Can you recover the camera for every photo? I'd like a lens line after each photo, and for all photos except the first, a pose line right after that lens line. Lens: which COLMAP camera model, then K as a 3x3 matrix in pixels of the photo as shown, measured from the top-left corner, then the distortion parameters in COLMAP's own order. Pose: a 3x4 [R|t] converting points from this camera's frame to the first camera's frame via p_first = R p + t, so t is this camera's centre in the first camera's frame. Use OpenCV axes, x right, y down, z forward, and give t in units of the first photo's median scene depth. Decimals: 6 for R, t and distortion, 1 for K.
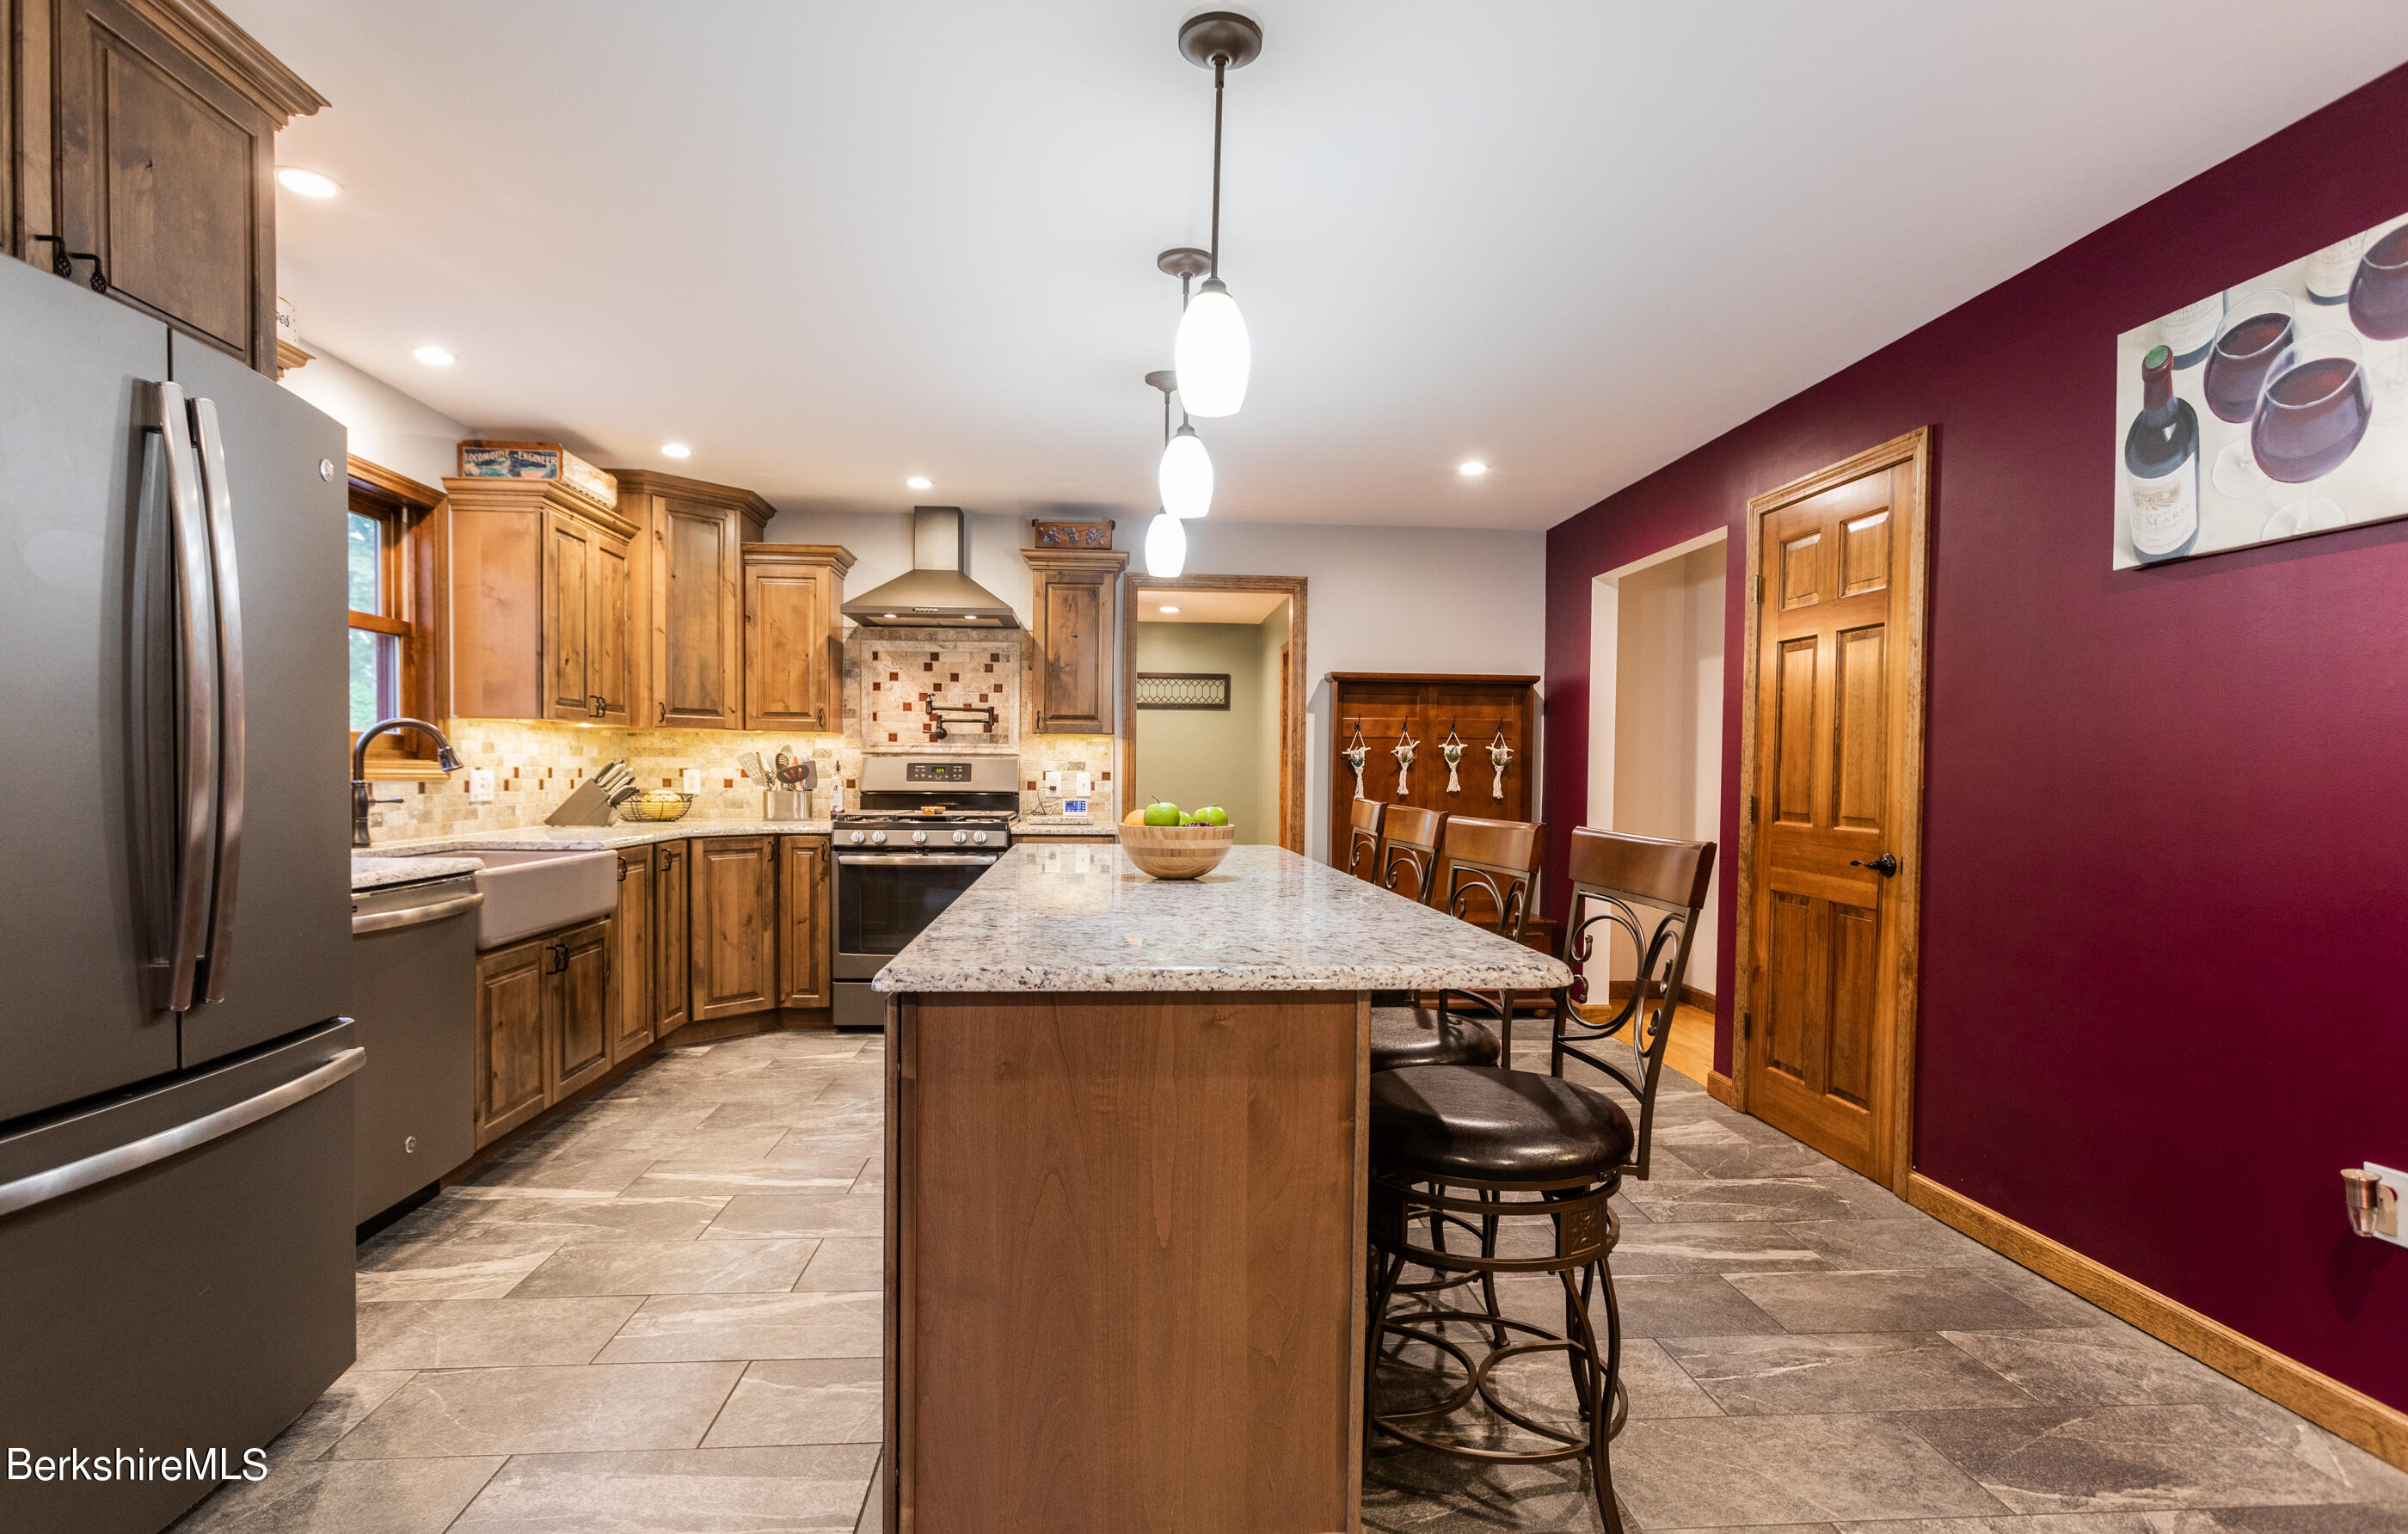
lens RADIAL K [[1188.2, 0, 1205.5], [0, 1188.2, 803.9], [0, 0, 1]] dist [-0.021391, 0.017798]
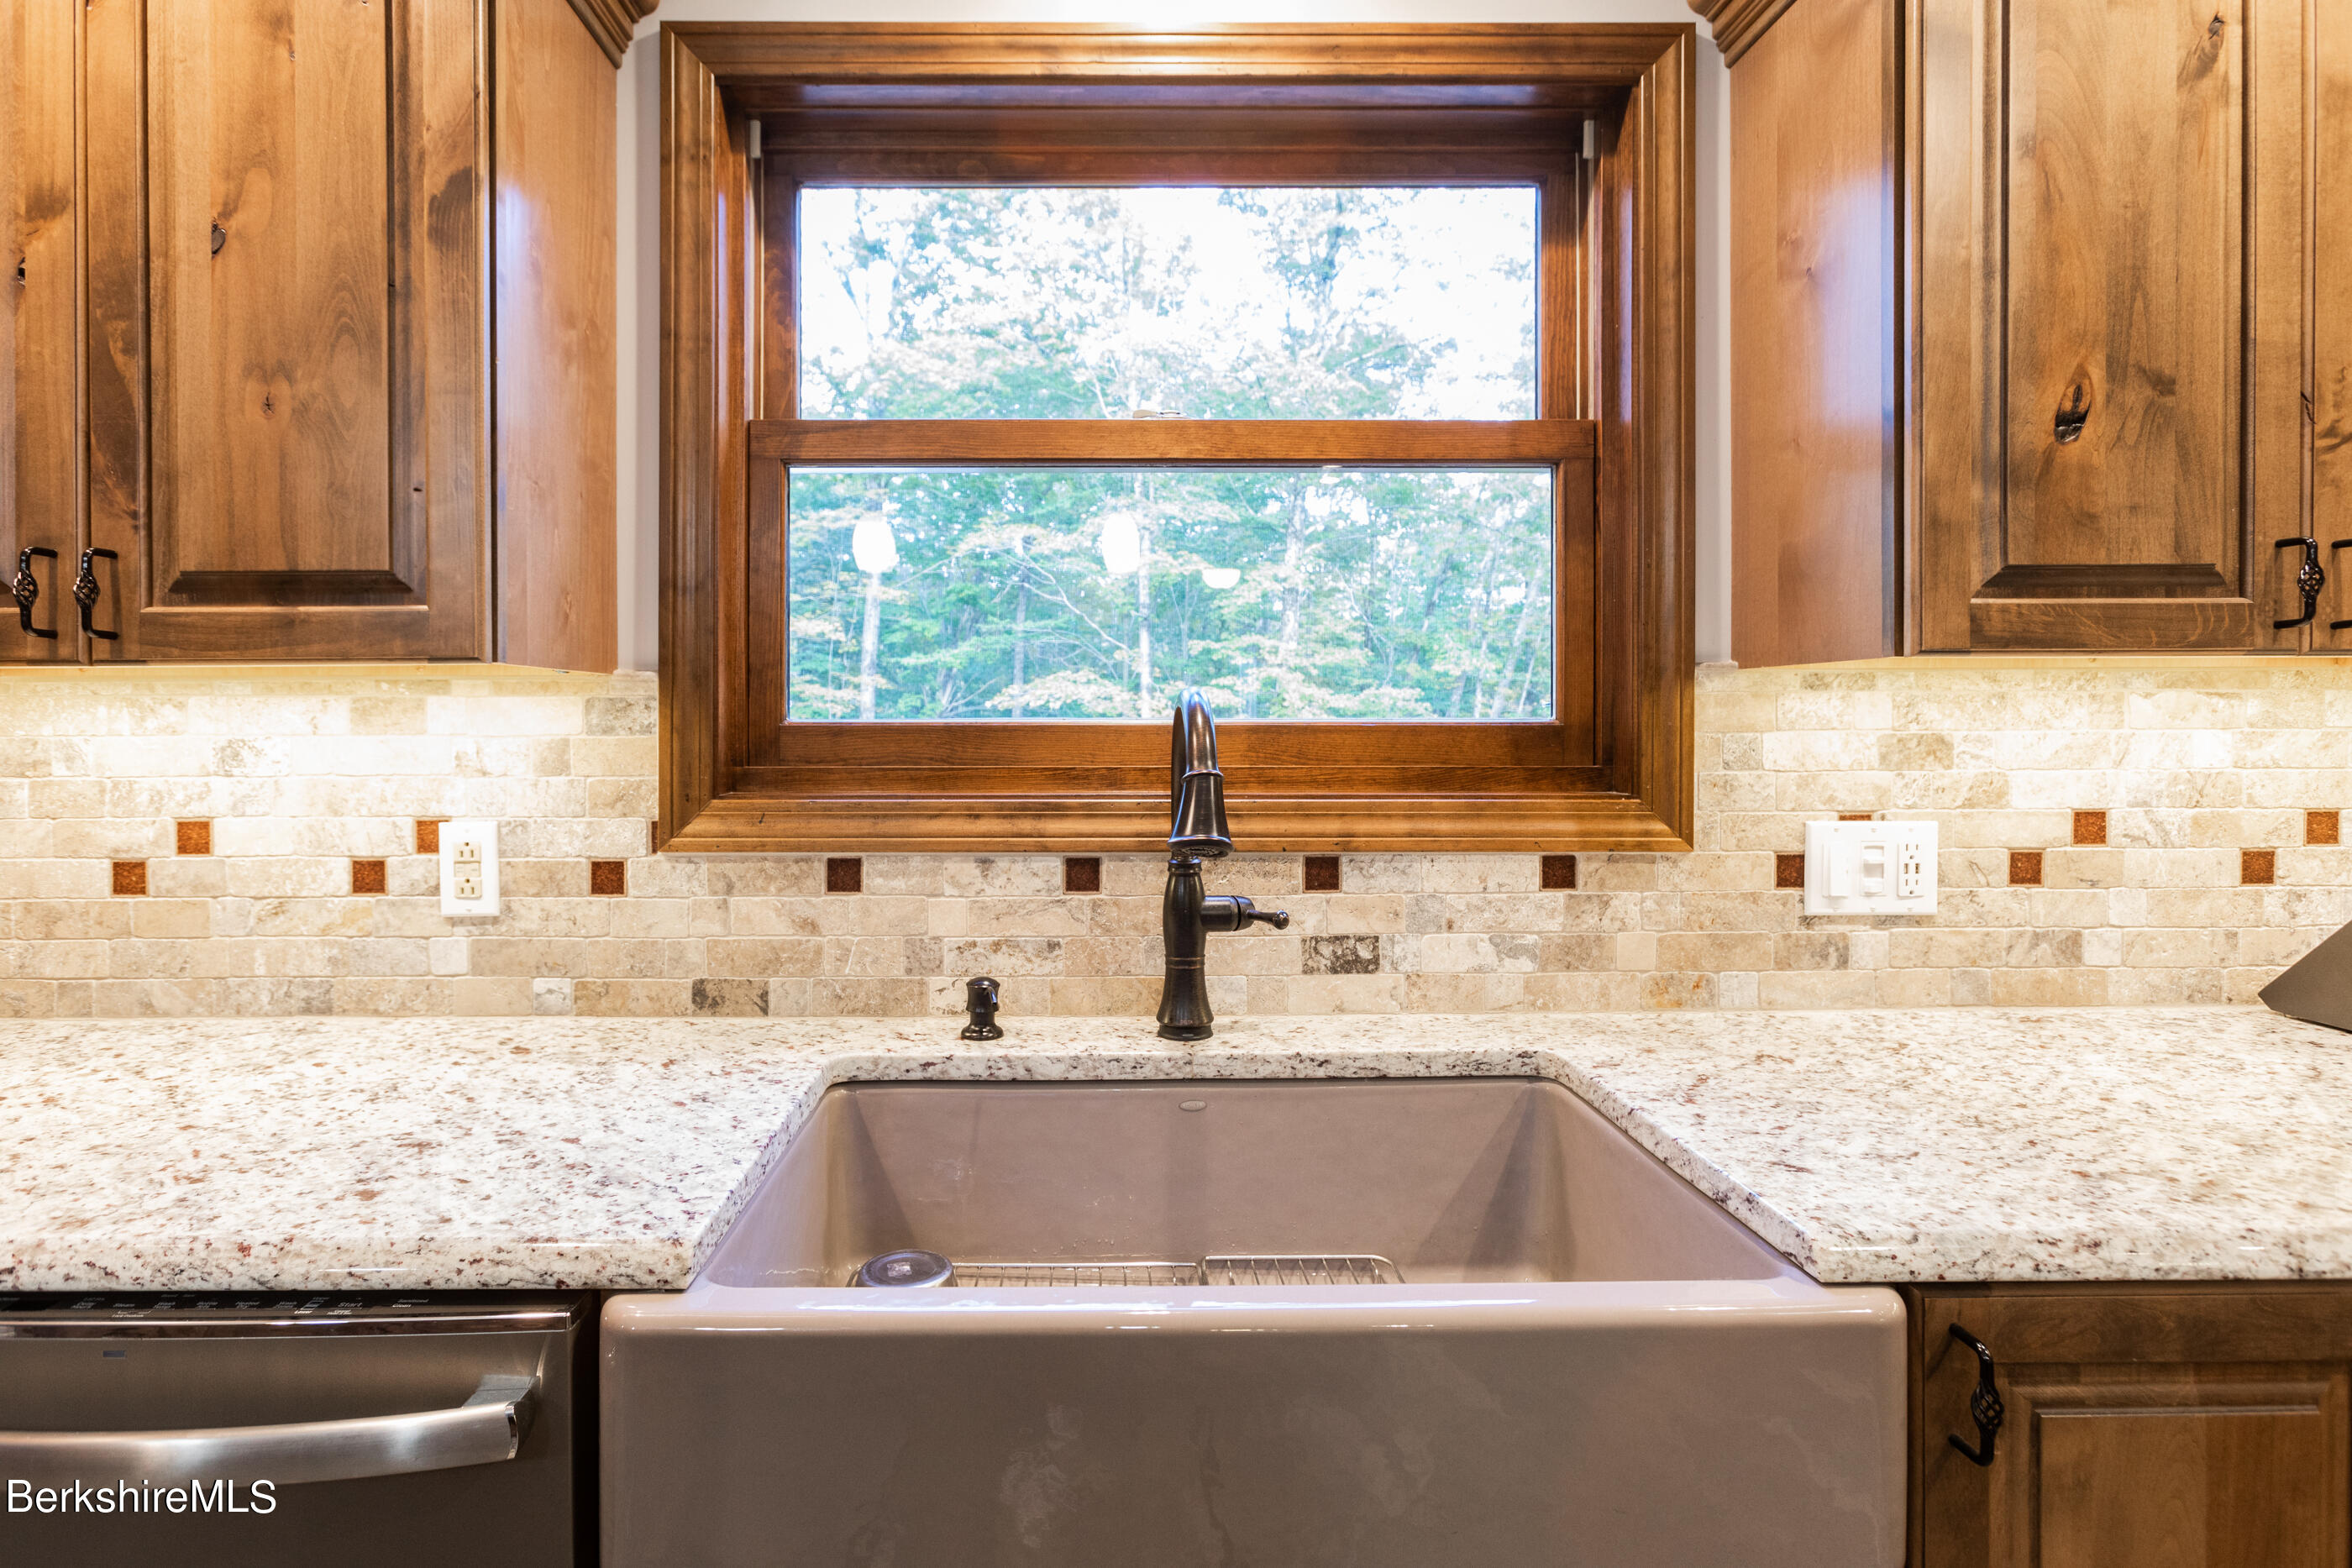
lens RADIAL K [[1166.0, 0, 1169.3], [0, 1166.0, 730.5], [0, 0, 1]] dist [-0.000572, -0.000044]
pose [[-0.075710, 0.000770, -0.997130, -0.241491], [-0.023081, 0.999730, 0.002525, -0.043766], [0.996863, 0.023206, -0.075672, 0.727311]]
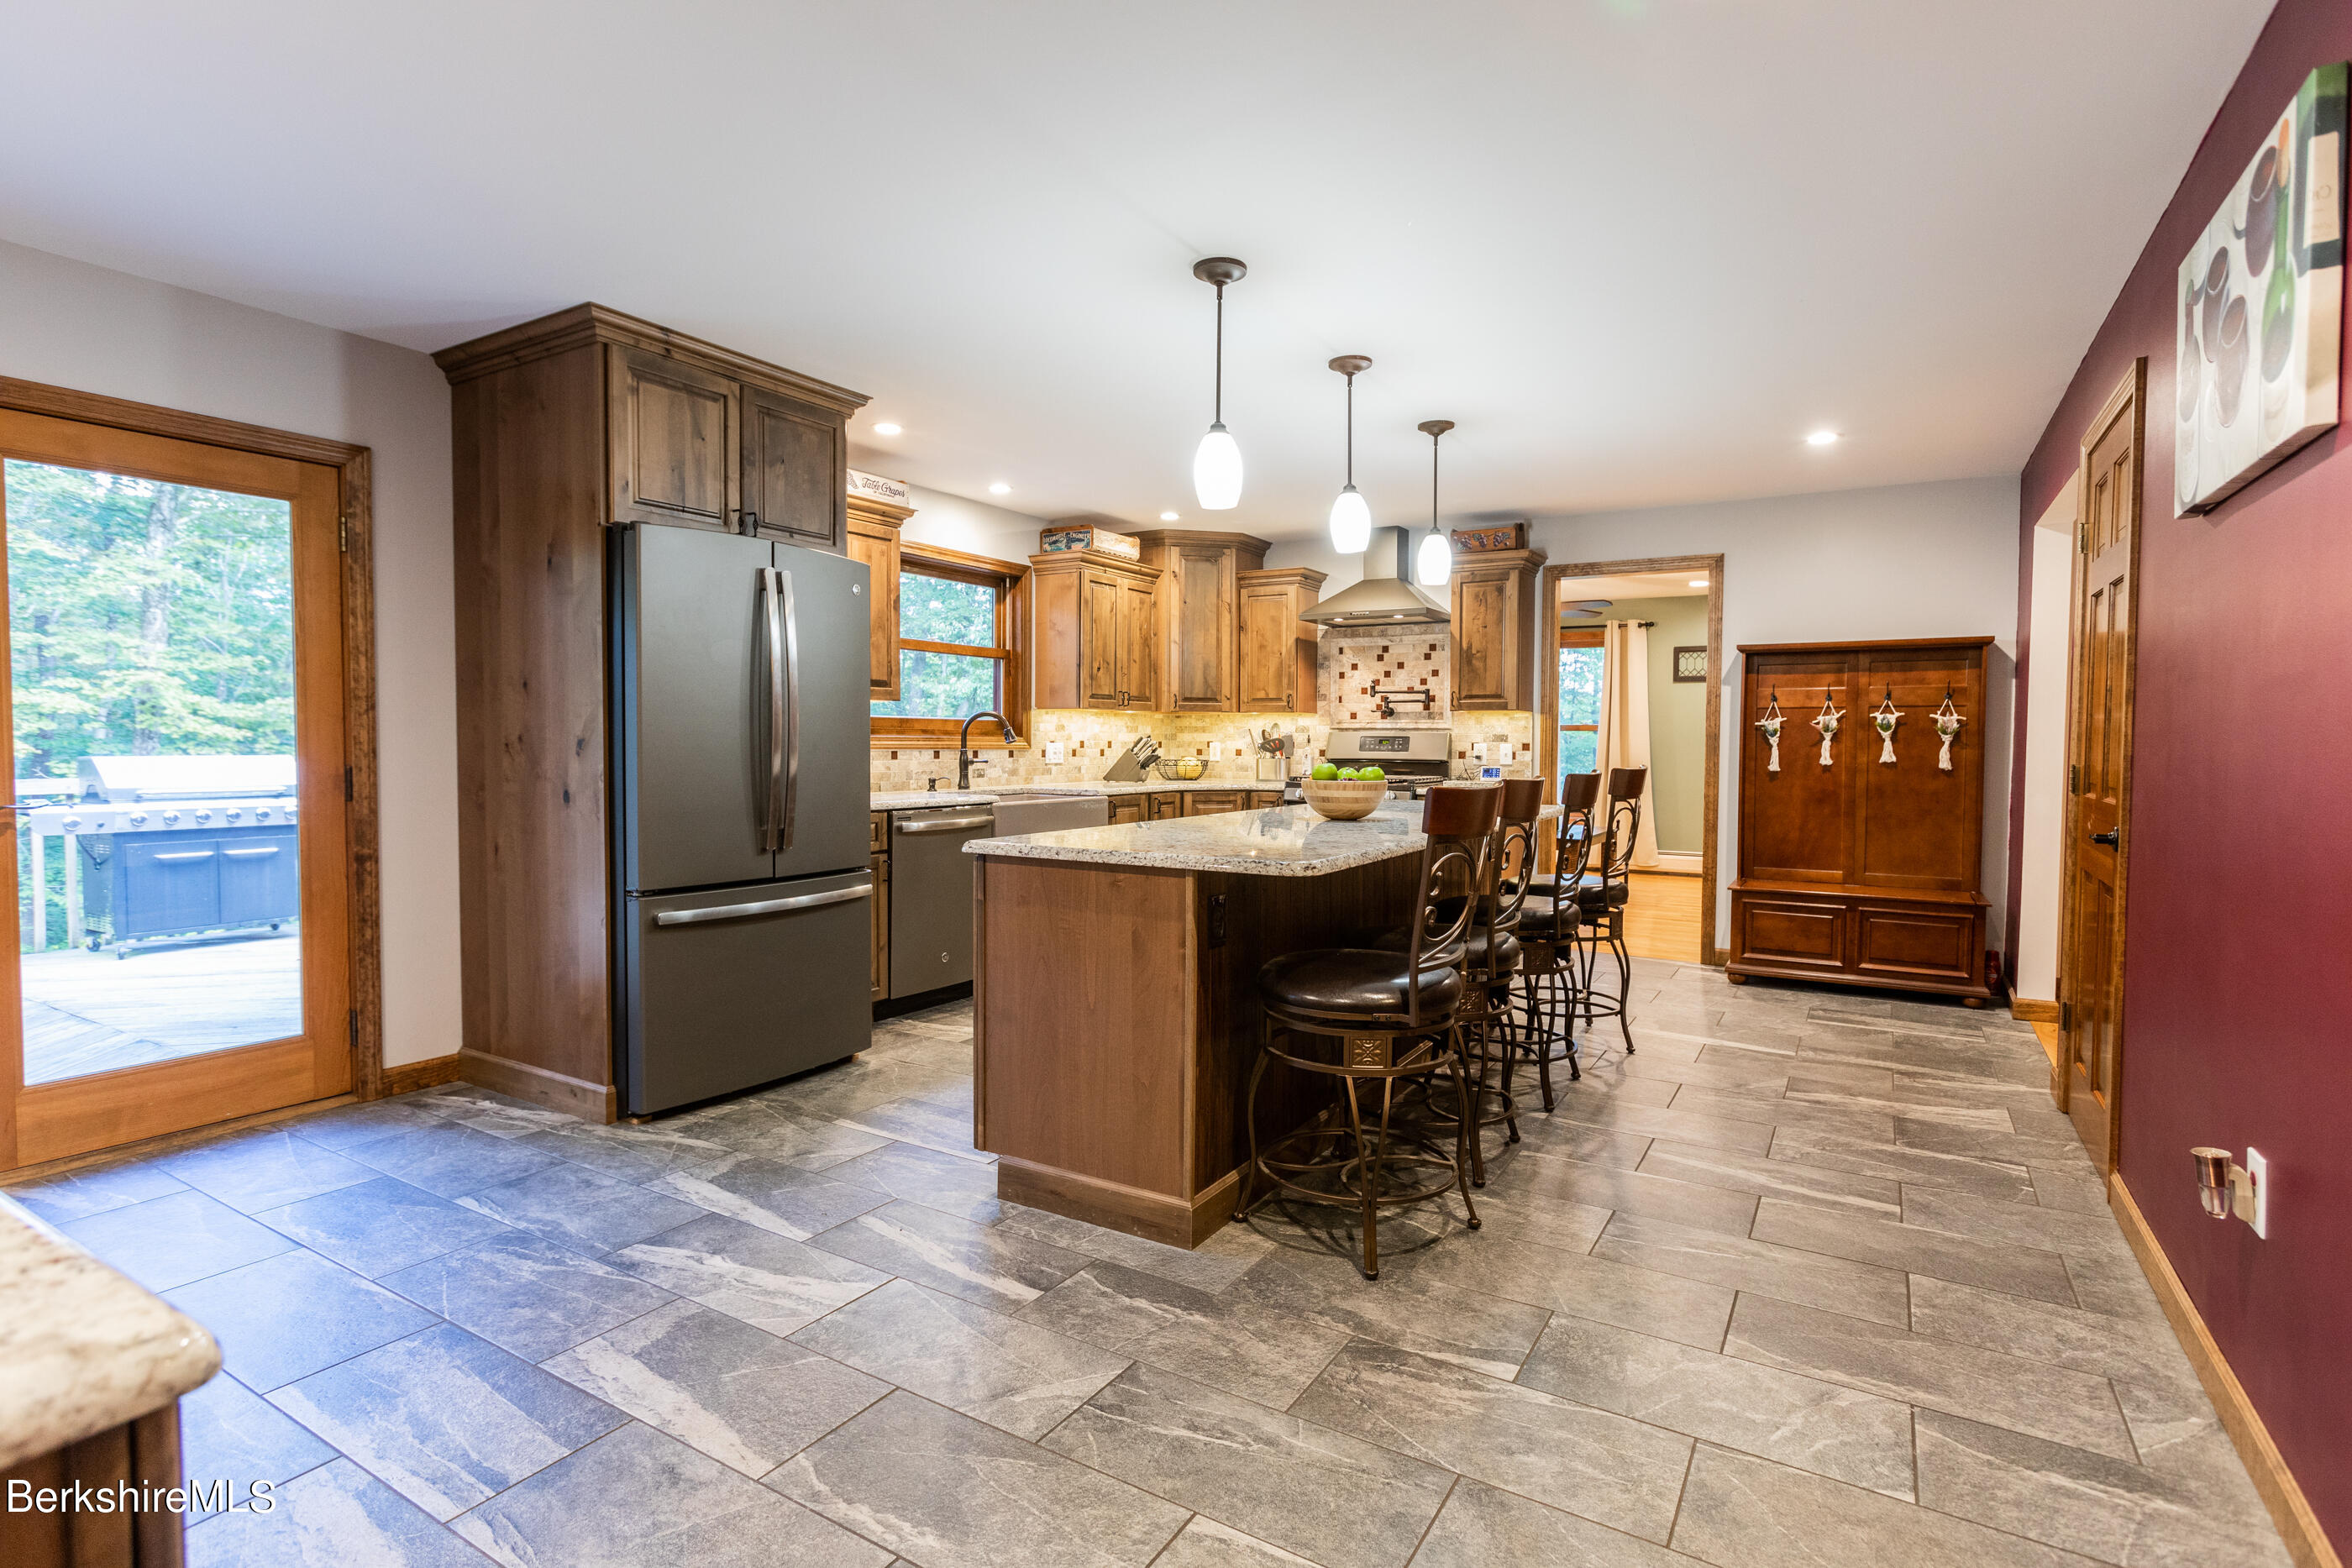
lens RADIAL K [[1155.2, 0, 1170.7], [0, 1155.2, 779.8], [0, 0, 1]] dist [-0.030355, 0.025539]
pose [[0.807265, 0.014990, -0.589999, 0.341268], [-0.013943, 0.999883, 0.006326, 0.006797], [0.590025, 0.003120, 0.807379, -0.101529]]
